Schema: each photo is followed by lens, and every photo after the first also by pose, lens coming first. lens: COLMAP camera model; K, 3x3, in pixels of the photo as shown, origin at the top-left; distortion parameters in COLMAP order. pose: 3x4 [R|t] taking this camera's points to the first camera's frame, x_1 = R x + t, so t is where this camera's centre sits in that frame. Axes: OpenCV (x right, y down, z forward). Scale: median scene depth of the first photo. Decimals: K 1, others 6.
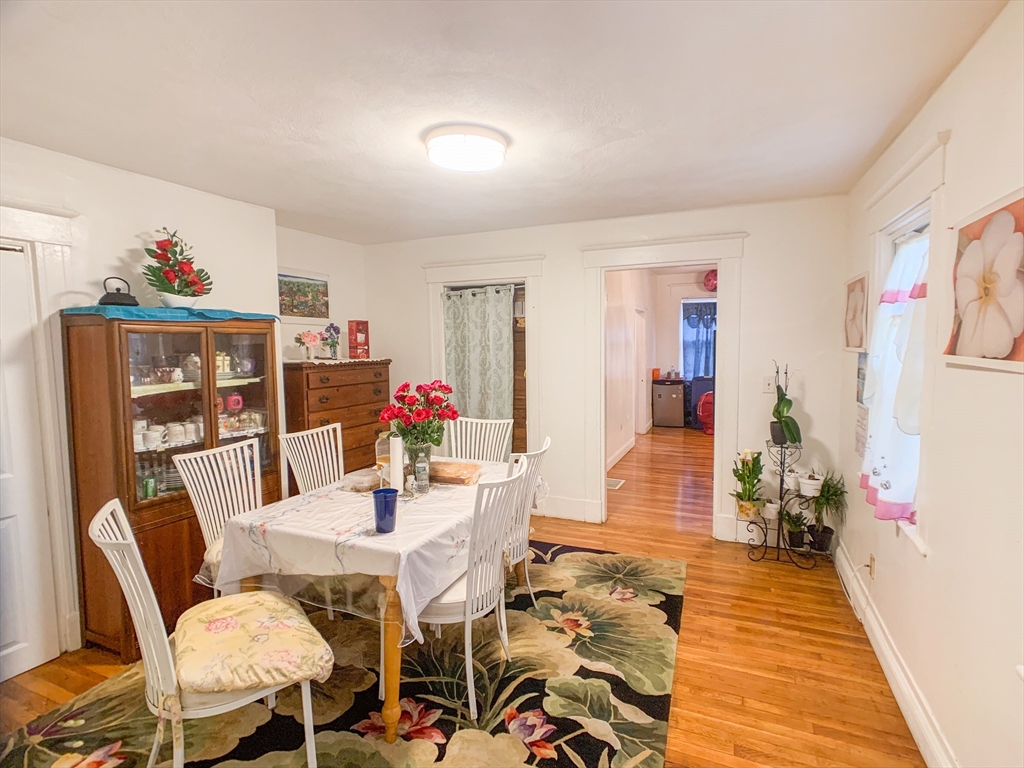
lens RADIAL K [[508.3, 0, 512.9], [0, 508.3, 380.1], [0, 0, 1]] dist [-0.023446, 0.010658]
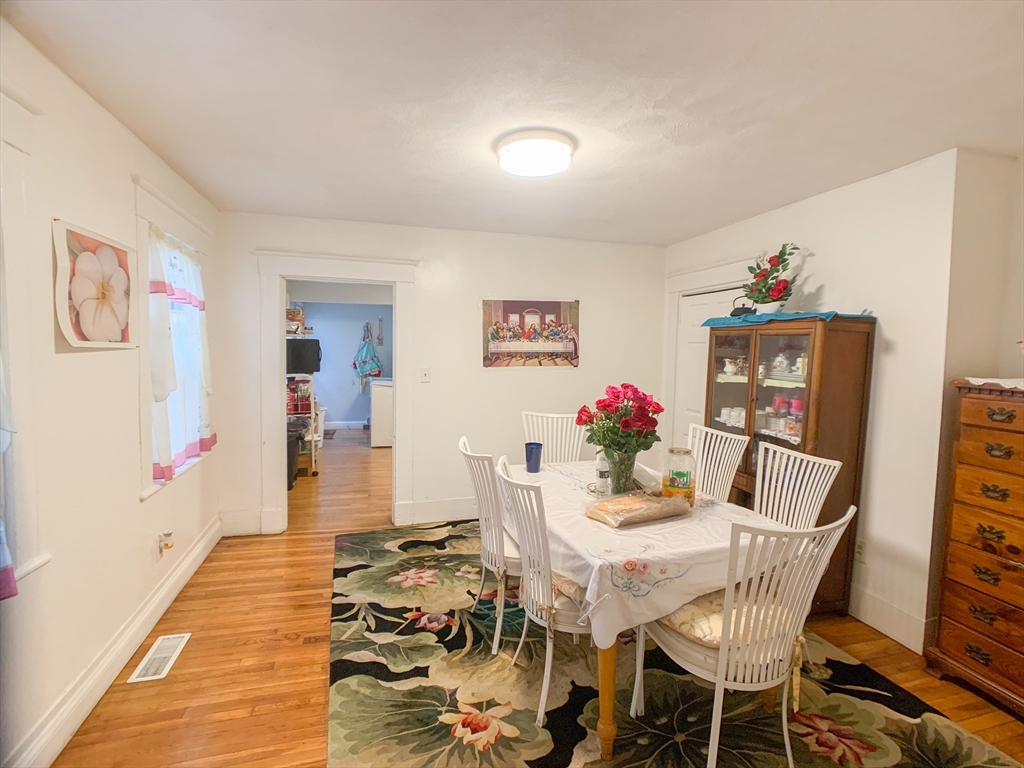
lens RADIAL K [[508.3, 0, 520.4], [0, 508.3, 392.3], [0, 0, 1]] dist [-0.023446, 0.010658]
pose [[-0.759628, 0.042713, -0.648954, 0.398844], [-0.071853, 0.986220, 0.149018, -0.074323], [0.646376, 0.159827, -0.746092, 1.164099]]
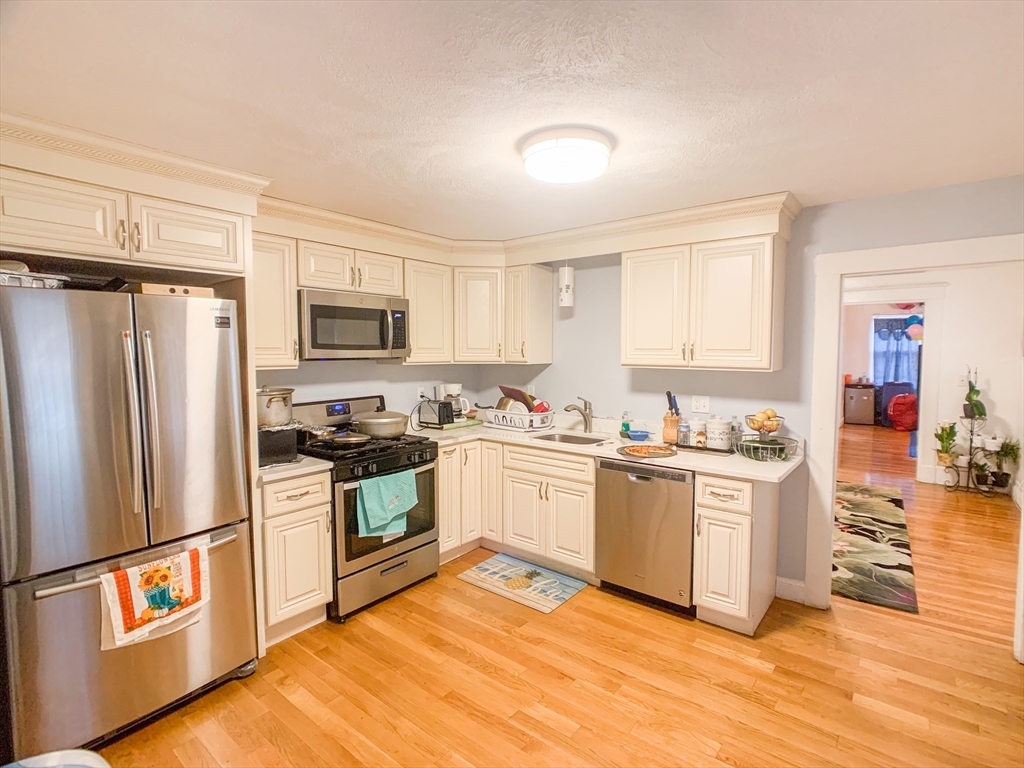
lens RADIAL K [[508.3, 0, 519.8], [0, 508.3, 384.8], [0, 0, 1]] dist [-0.023446, 0.010658]
pose [[0.969500, 0.020087, -0.244268, -0.446123], [-0.022184, 0.999737, -0.005839, 0.064465], [0.244086, 0.011080, 0.969690, -0.850584]]
